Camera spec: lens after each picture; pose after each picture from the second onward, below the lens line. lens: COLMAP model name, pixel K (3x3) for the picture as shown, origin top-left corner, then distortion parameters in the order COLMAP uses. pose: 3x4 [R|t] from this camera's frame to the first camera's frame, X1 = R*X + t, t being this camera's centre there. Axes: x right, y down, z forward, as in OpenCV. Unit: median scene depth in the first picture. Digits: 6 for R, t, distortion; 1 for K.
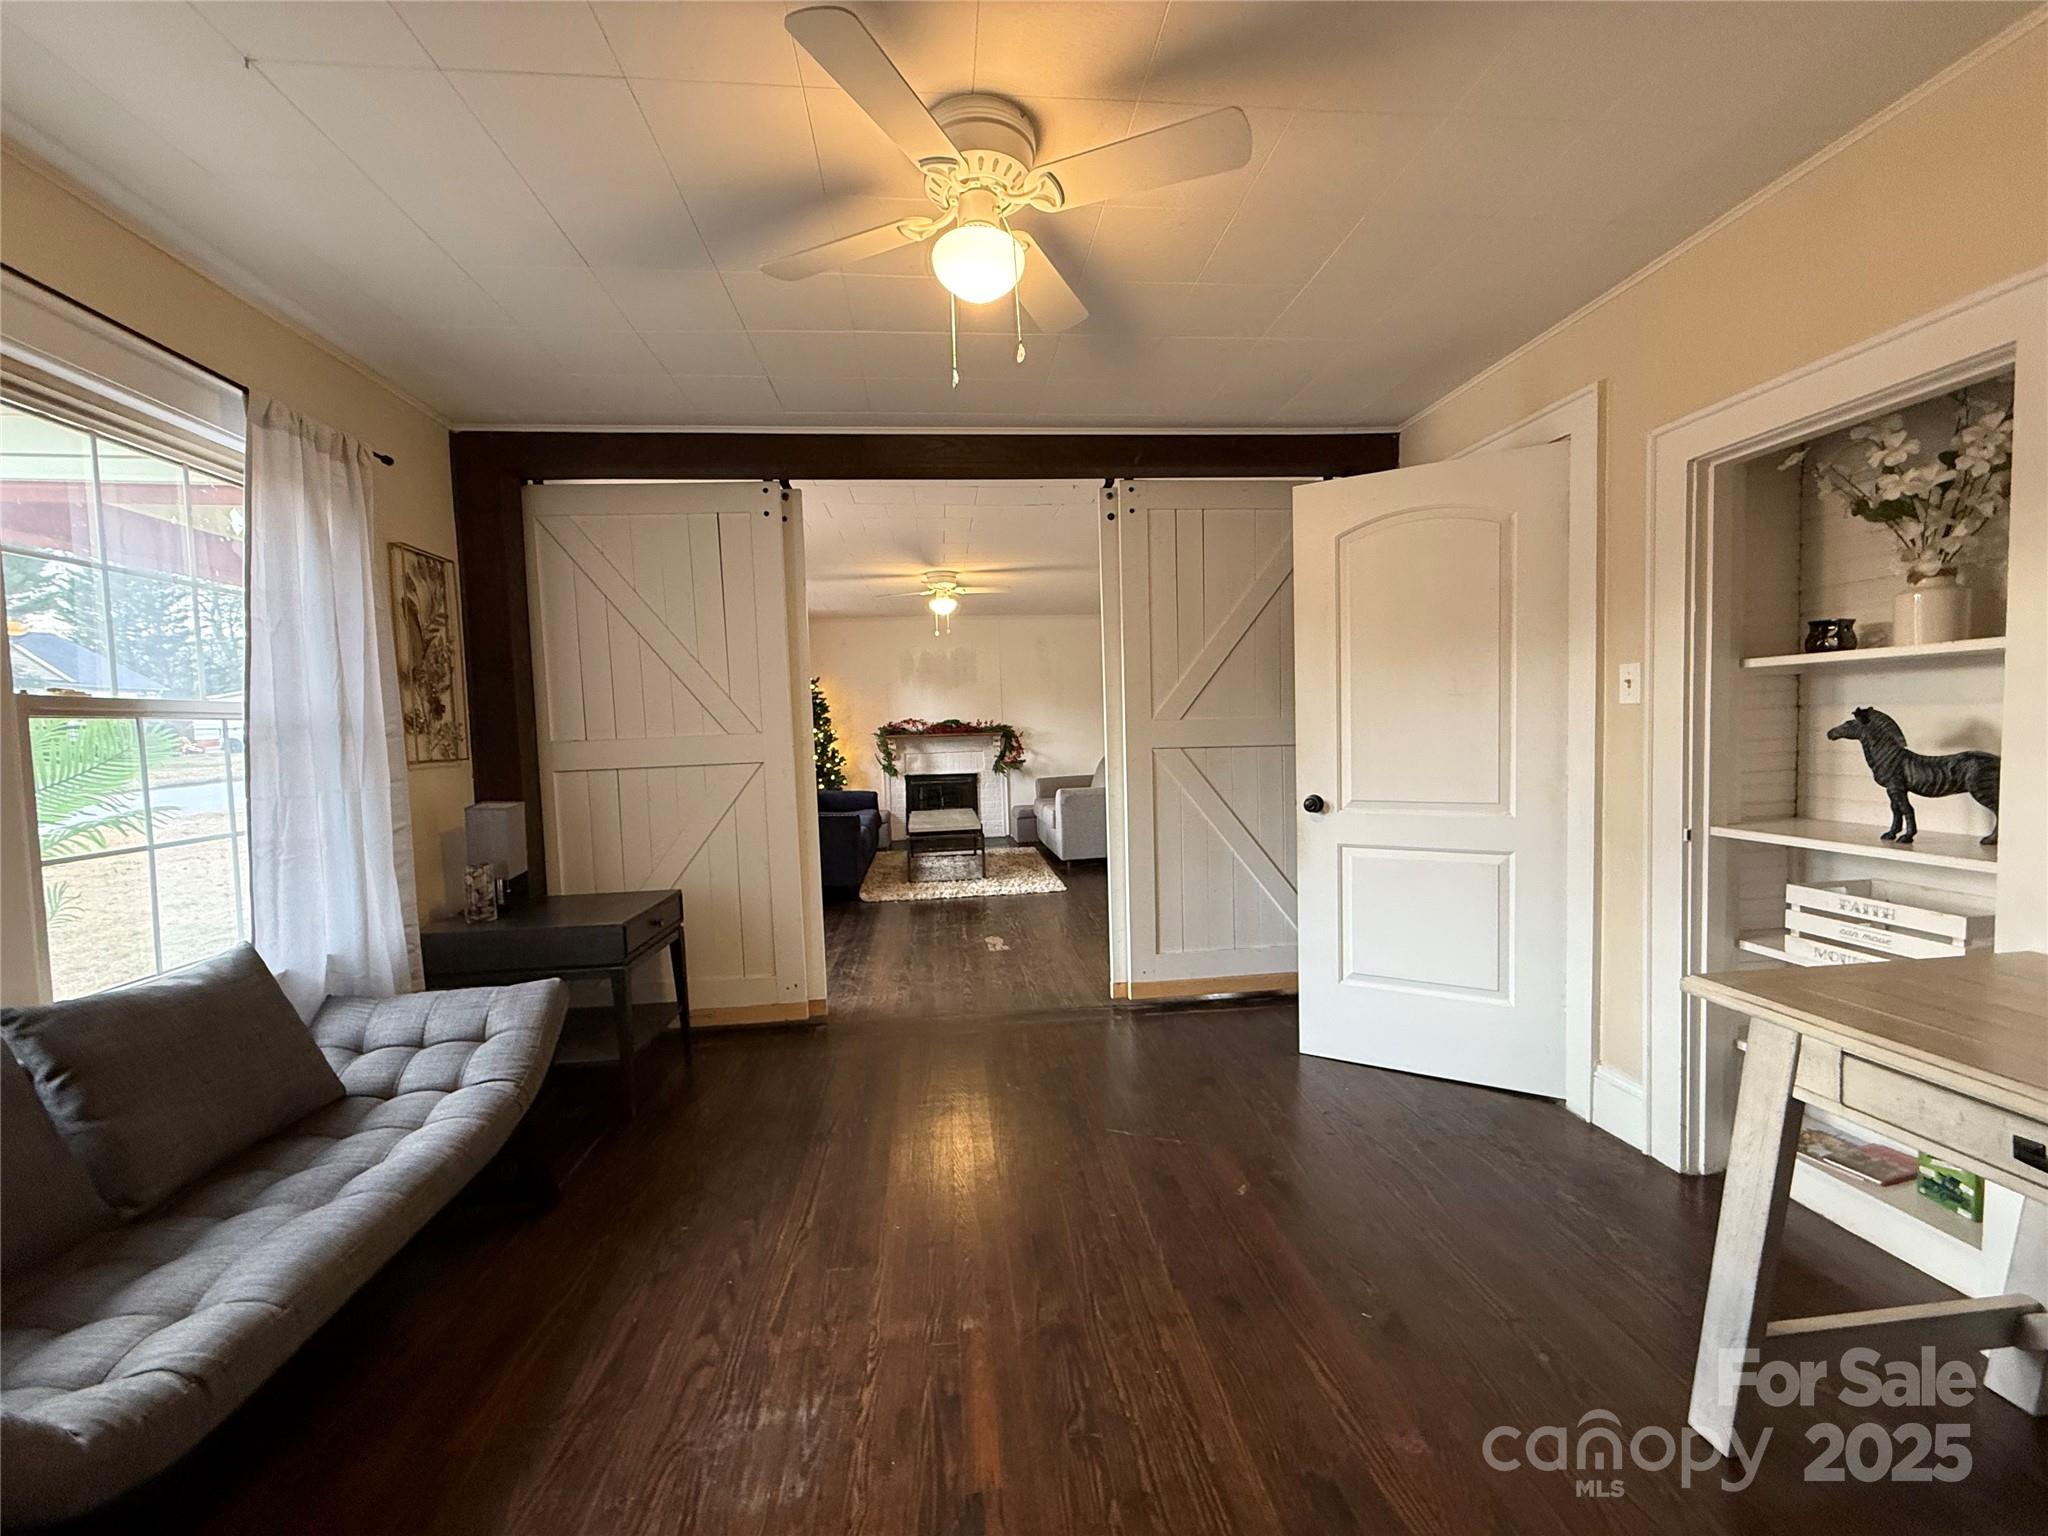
lens RADIAL K [[813.7, 0, 1018.7], [0, 813.7, 771.6], [0, 0, 1]] dist [-0.001328, 0.000169]
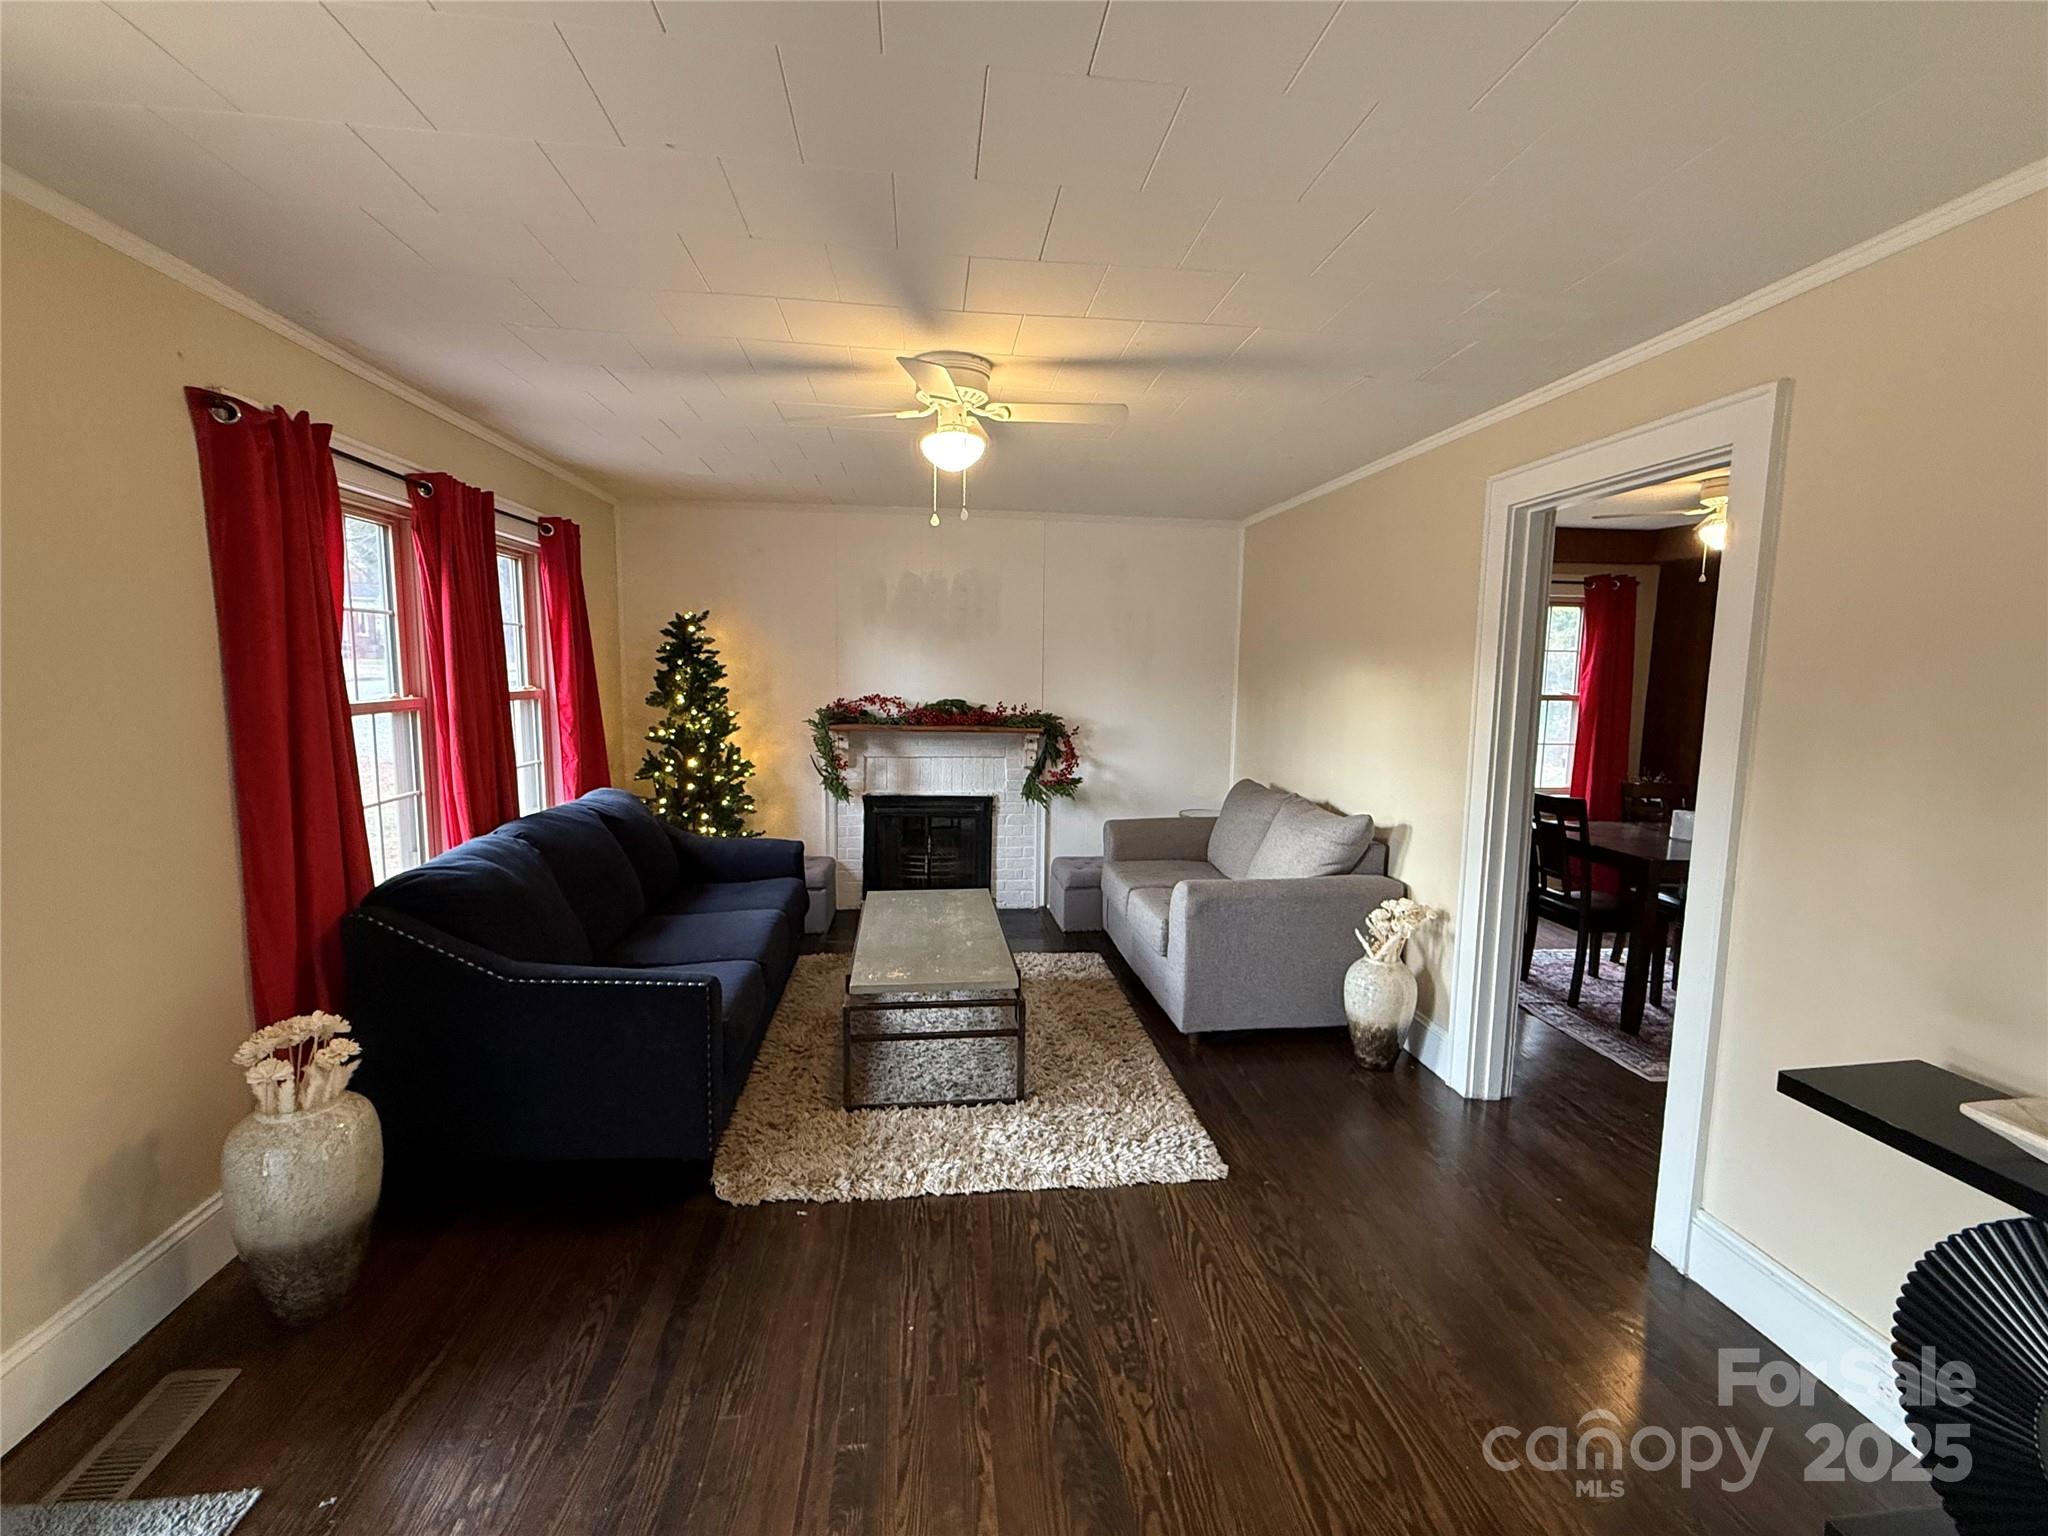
lens RADIAL K [[895.6, 0, 1024.6], [0, 895.6, 770.7], [0, 0, 1]] dist [-0.000540, 0.000308]
pose [[0.998864, 0.044179, 0.017878, -0.041900], [-0.045086, 0.997524, 0.053976, -0.050810], [-0.015449, -0.054721, 0.998382, 0.392775]]
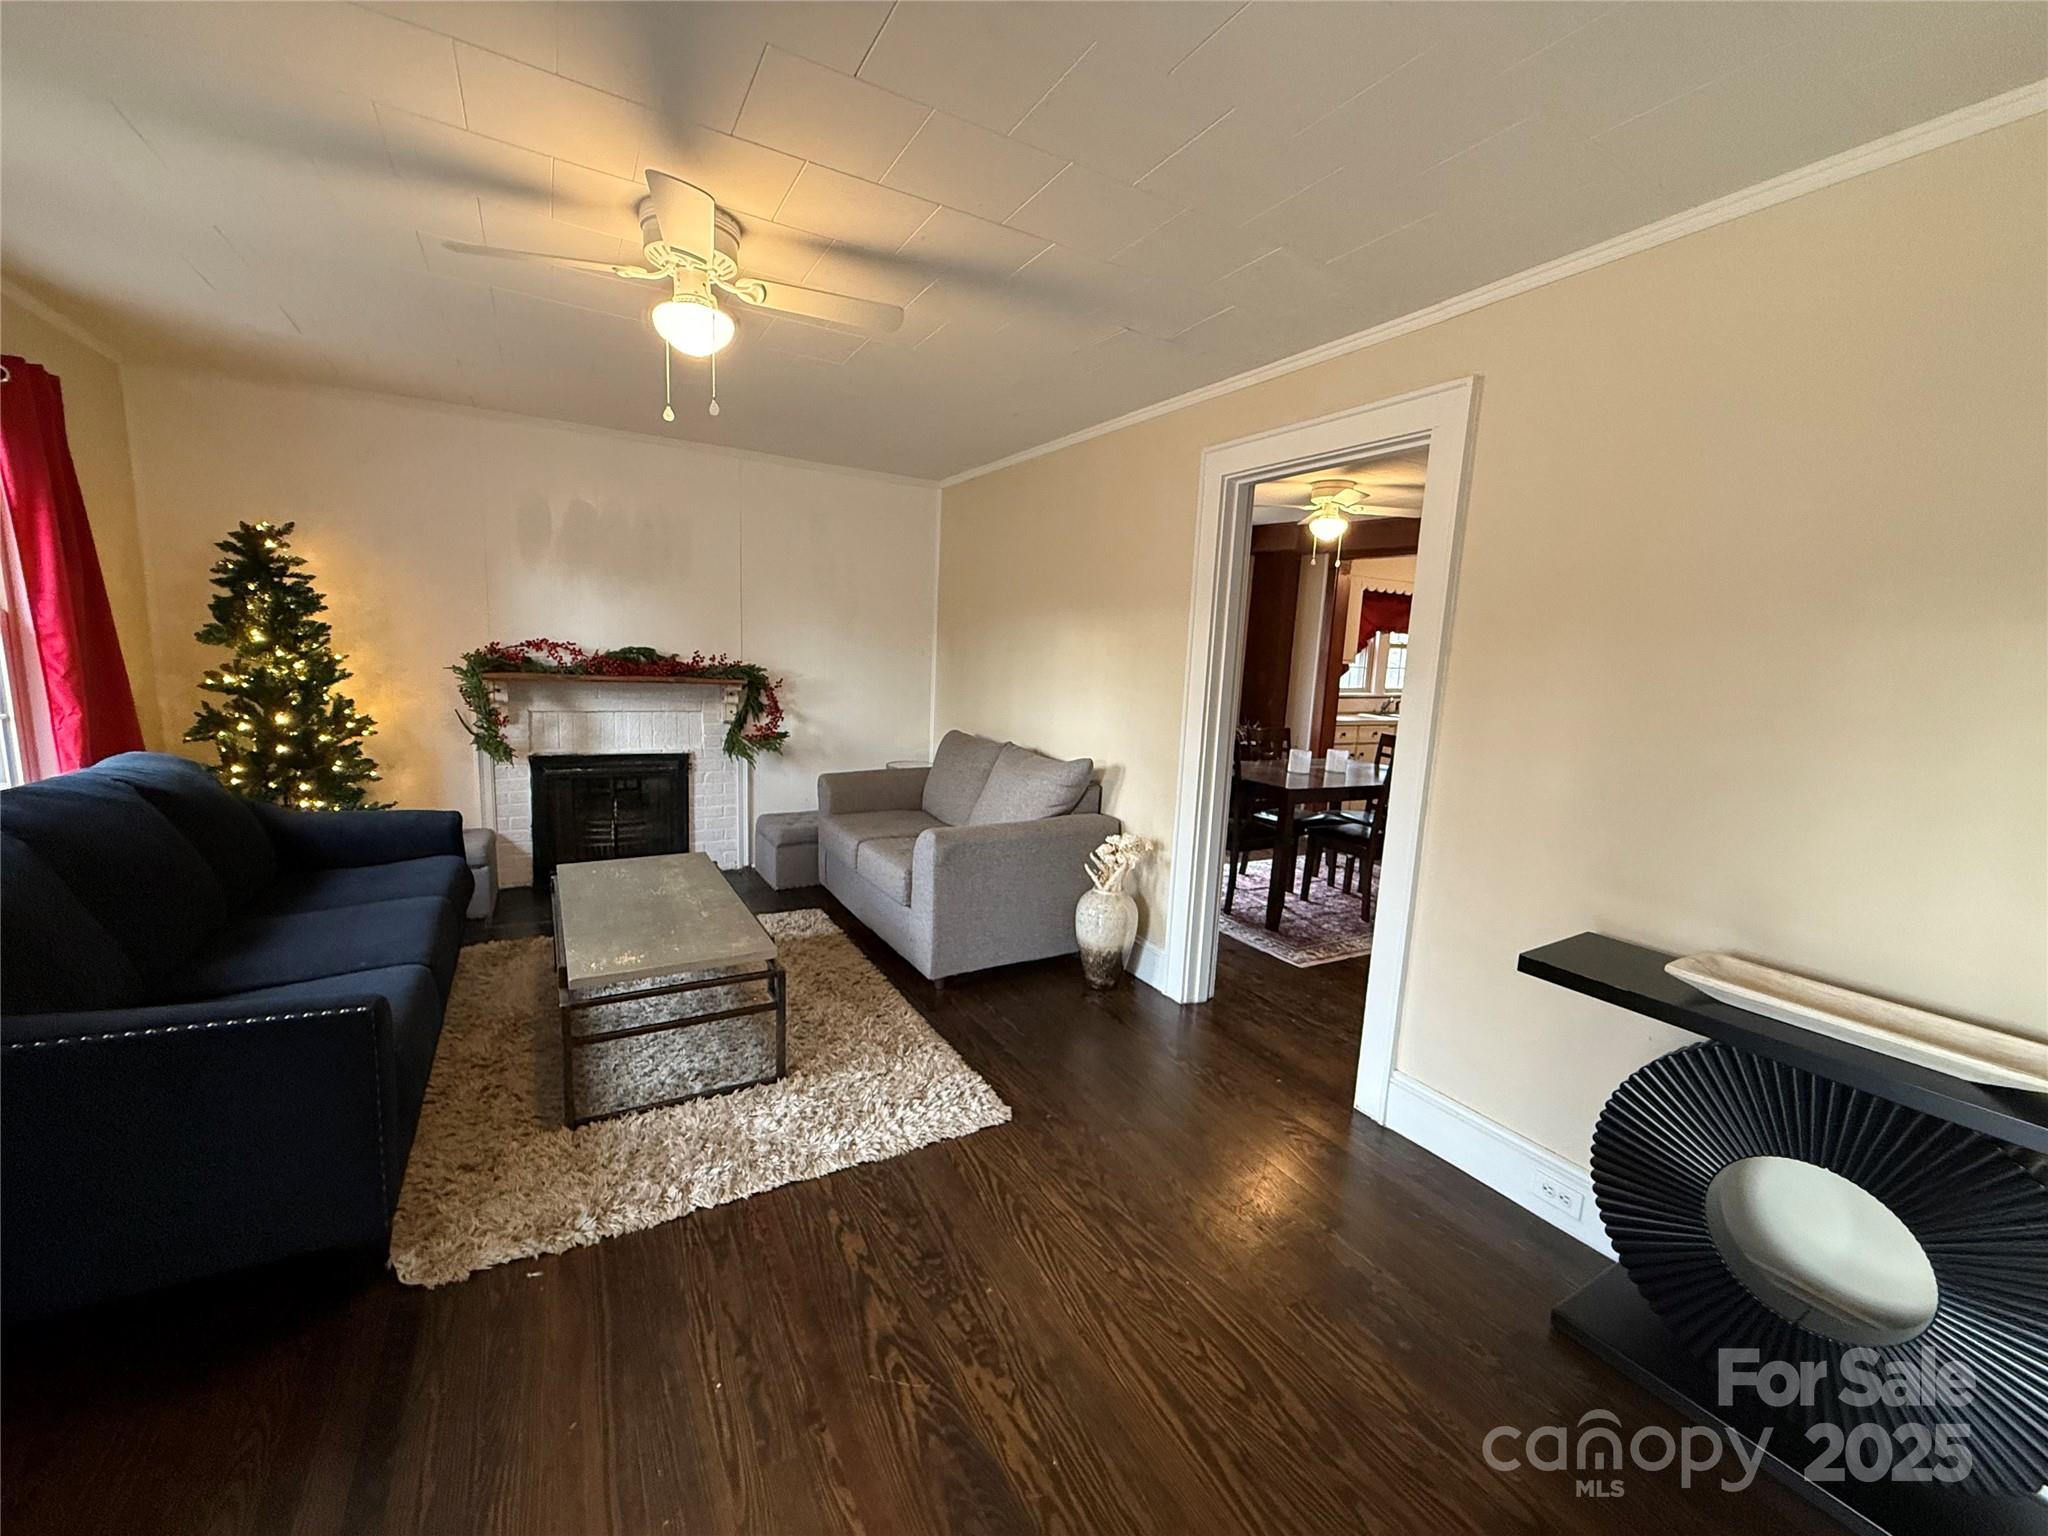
lens RADIAL K [[813.7, 0, 1018.7], [0, 813.7, 771.6], [0, 0, 1]] dist [-0.001328, 0.000169]
pose [[0.909918, 0.010041, 0.414667, -0.076382], [-0.049128, 0.995279, 0.083703, -0.041258], [-0.411869, -0.096535, 0.906115, 0.446406]]
